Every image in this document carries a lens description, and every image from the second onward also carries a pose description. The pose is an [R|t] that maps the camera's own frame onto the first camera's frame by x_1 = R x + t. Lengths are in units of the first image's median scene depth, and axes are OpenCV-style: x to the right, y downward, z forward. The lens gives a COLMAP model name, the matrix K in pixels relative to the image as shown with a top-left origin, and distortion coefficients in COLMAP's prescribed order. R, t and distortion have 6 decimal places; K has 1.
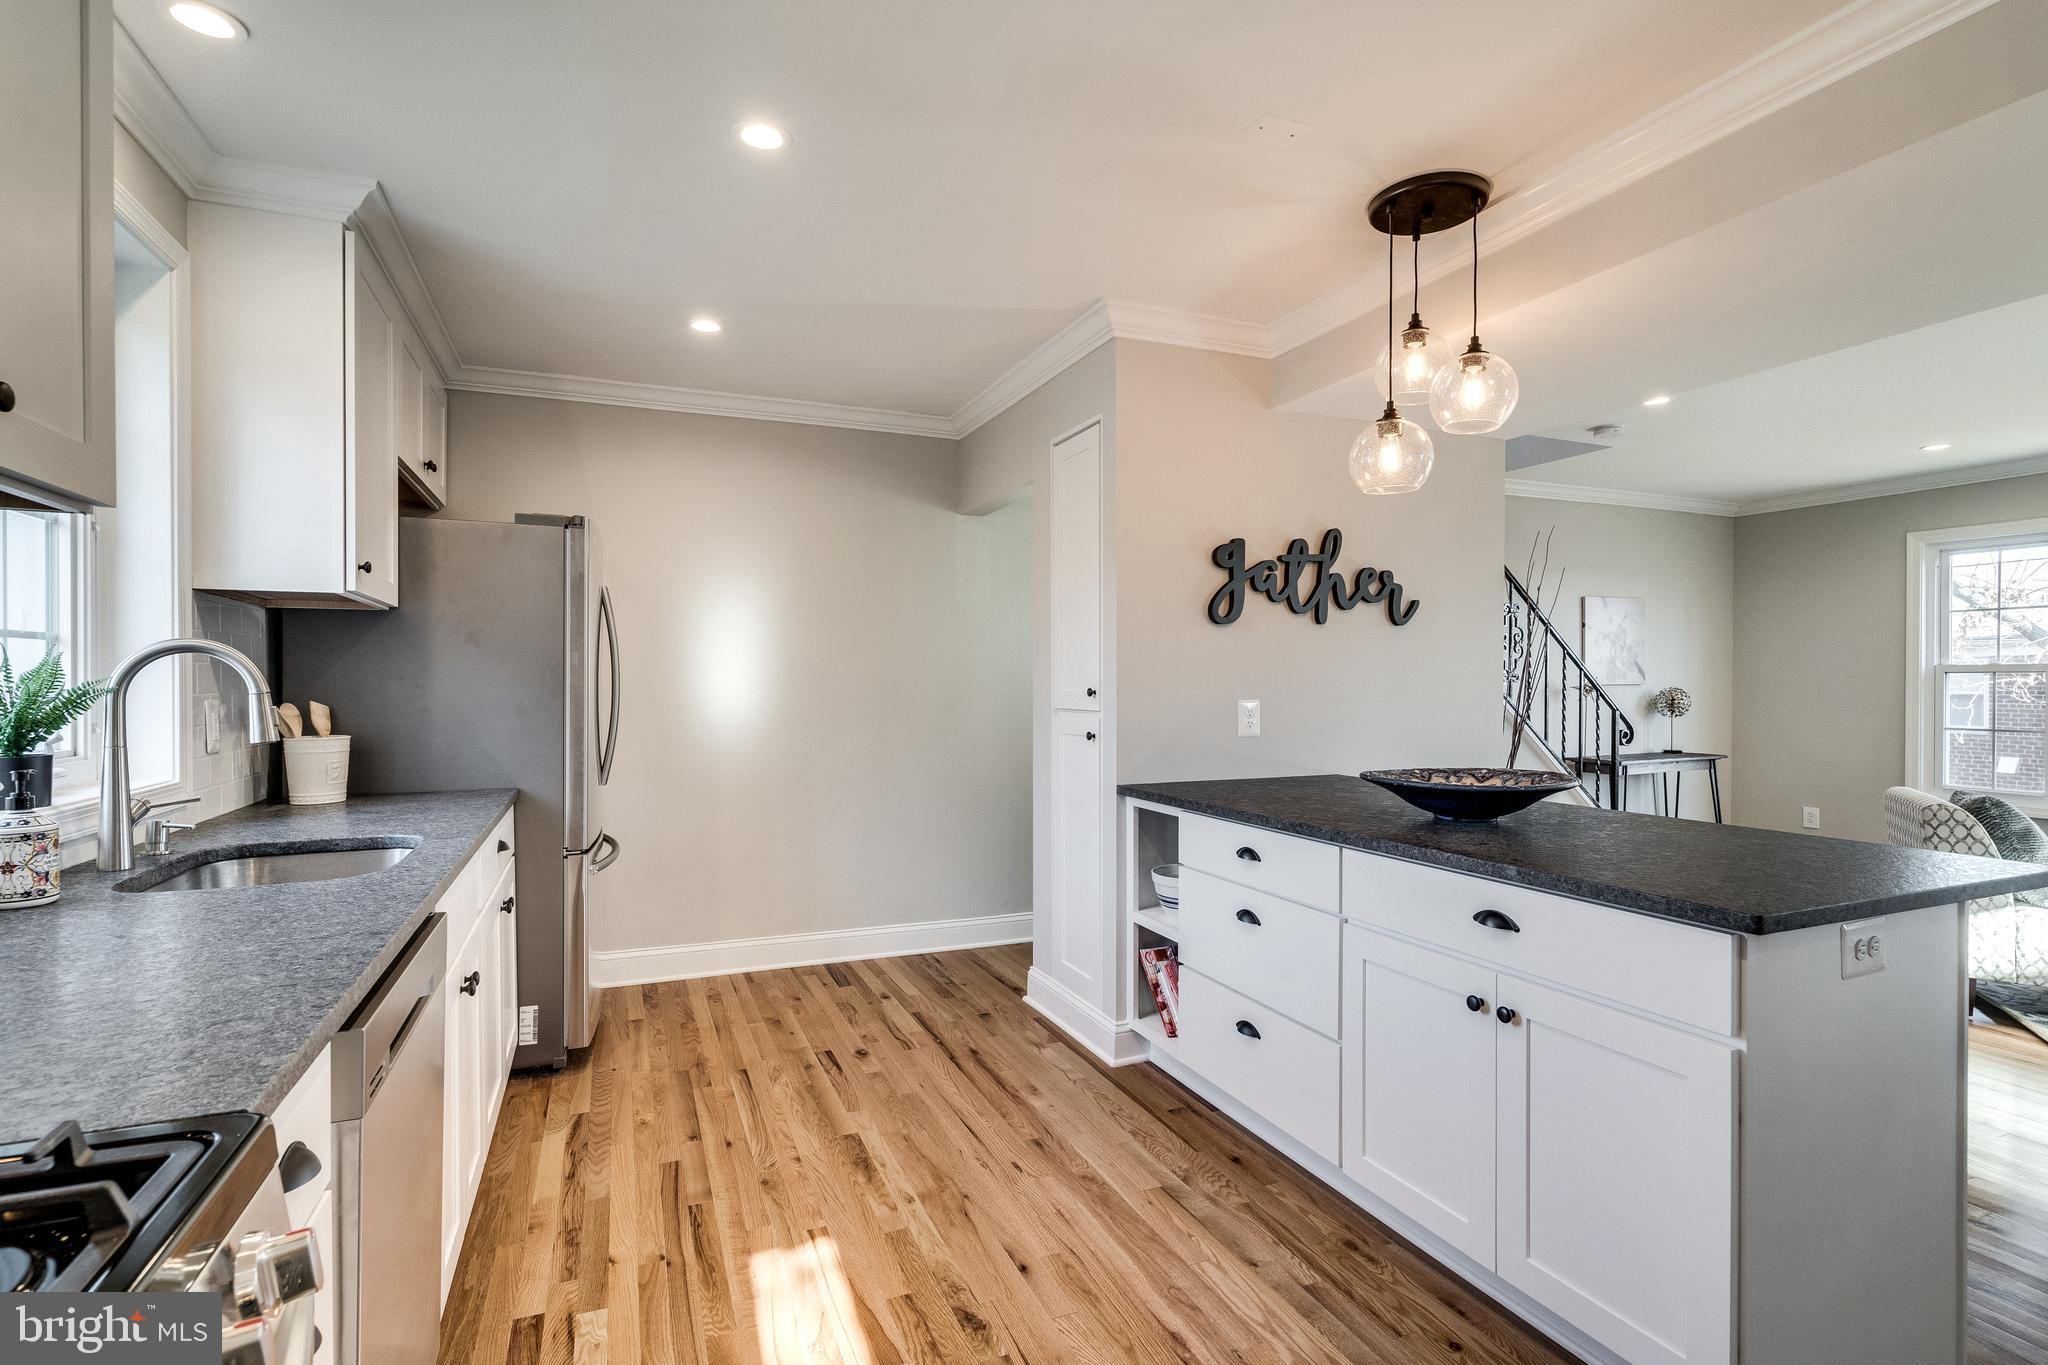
lens RADIAL K [[959.9, 0, 1018.7], [0, 959.9, 689.2], [0, 0, 1]] dist [-0.000170, 0.000112]
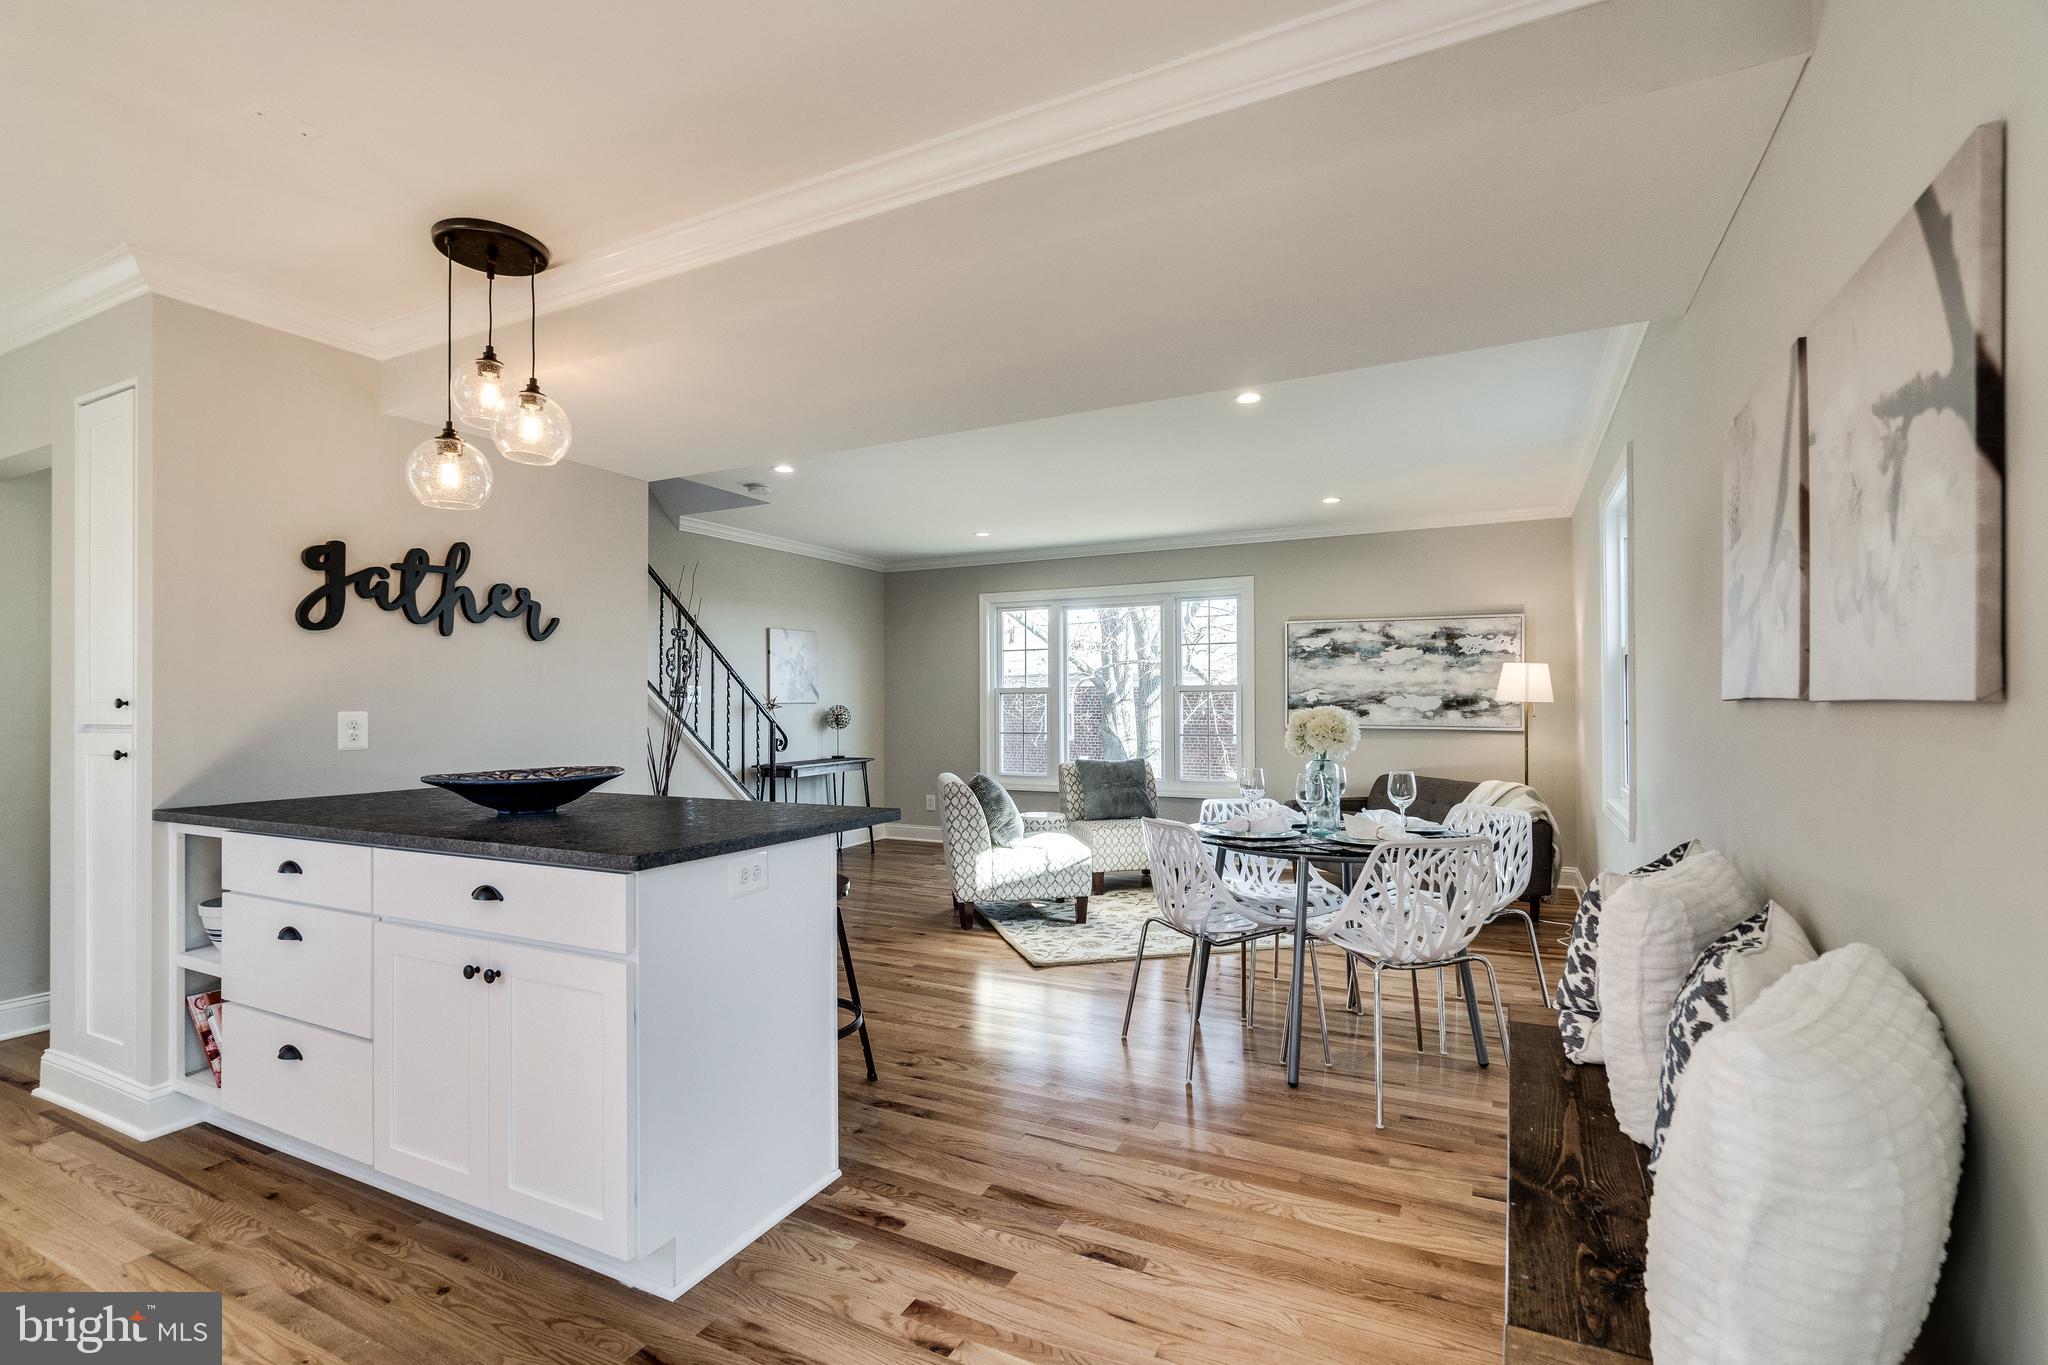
lens RADIAL K [[934.3, 0, 1009.7], [0, 934.3, 697.9], [0, 0, 1]] dist [-0.000586, 0.000070]
pose [[0.765361, 0.003271, 0.643593, 0.151118], [0.009019, 0.999834, -0.015807, 0.019867], [-0.643538, 0.017903, 0.765205, -0.136269]]
